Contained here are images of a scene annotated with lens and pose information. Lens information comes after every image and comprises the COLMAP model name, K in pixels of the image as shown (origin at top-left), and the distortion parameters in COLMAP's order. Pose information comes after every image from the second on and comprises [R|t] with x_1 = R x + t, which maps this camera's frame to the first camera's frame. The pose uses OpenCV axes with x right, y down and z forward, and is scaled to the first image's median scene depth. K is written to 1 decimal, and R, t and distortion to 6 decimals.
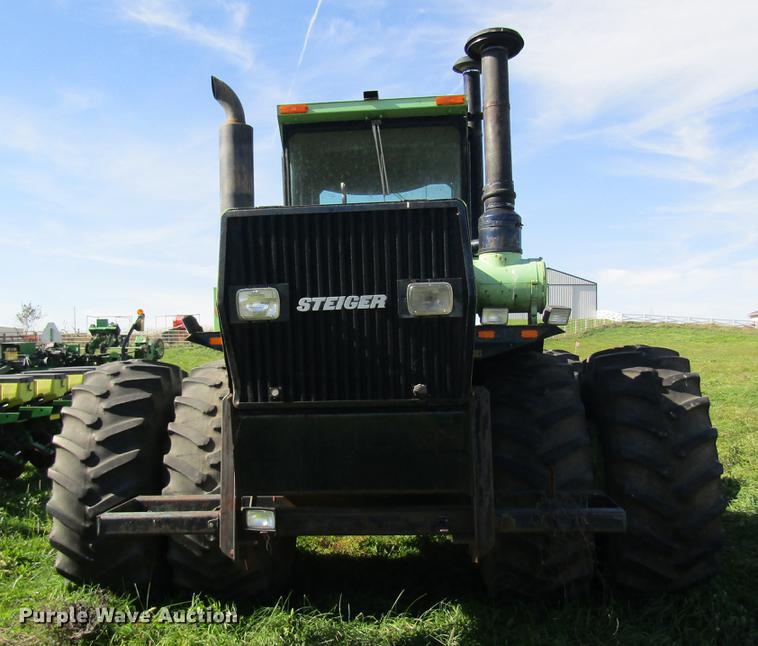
lens RADIAL K [[842.3, 0, 378.4], [0, 842.3, 344.8], [0, 0, 1]] dist [-0.008697, -0.019391]
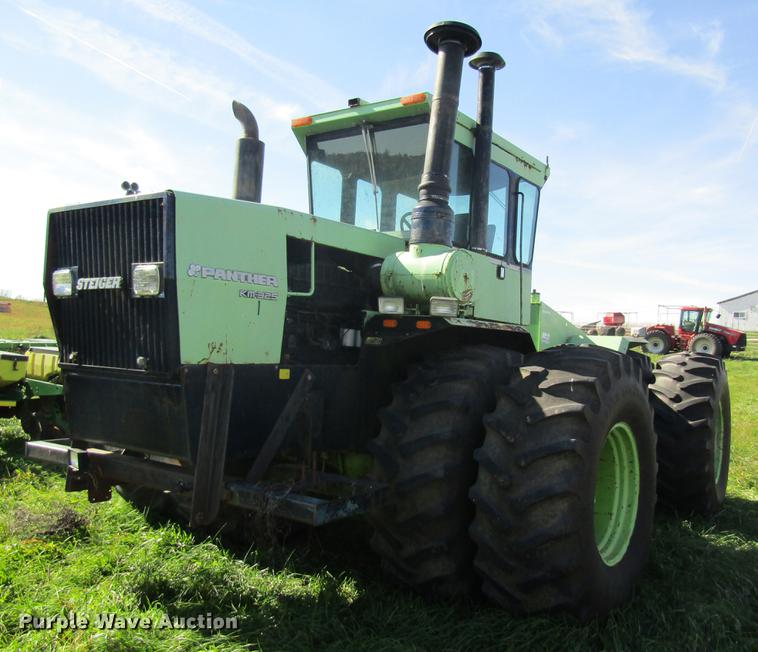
lens RADIAL K [[722.9, 0, 425.2], [0, 722.9, 348.2], [0, 0, 1]] dist [-0.008061, -0.000040]
pose [[0.861321, 0.060036, -0.504502, 0.630799], [-0.054808, 0.998179, 0.025213, -0.007182], [0.505097, 0.005935, 0.863042, 0.266843]]
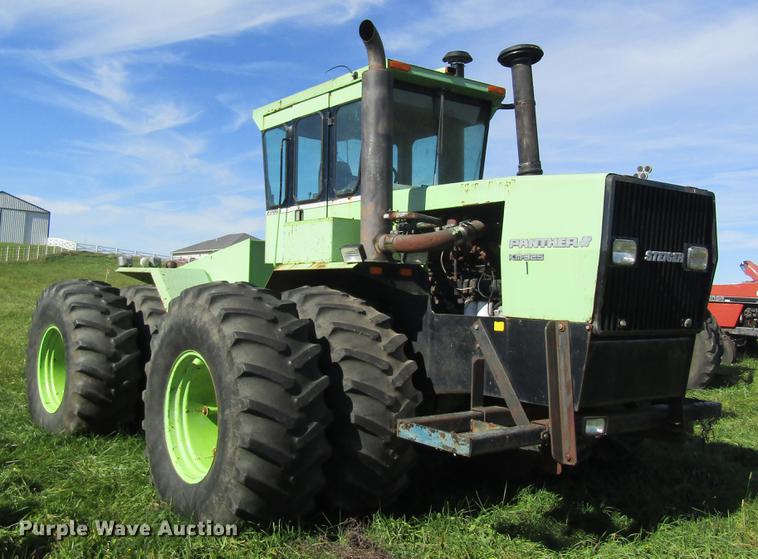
lens RADIAL K [[762.8, 0, 376.0], [0, 762.8, 255.6], [0, 0, 1]] dist [-0.012028, -0.004713]
pose [[0.745180, 0.071547, 0.663015, -0.869238], [-0.055416, 0.997433, -0.045352, 0.021174], [-0.664557, -0.002946, 0.747231, 0.294765]]
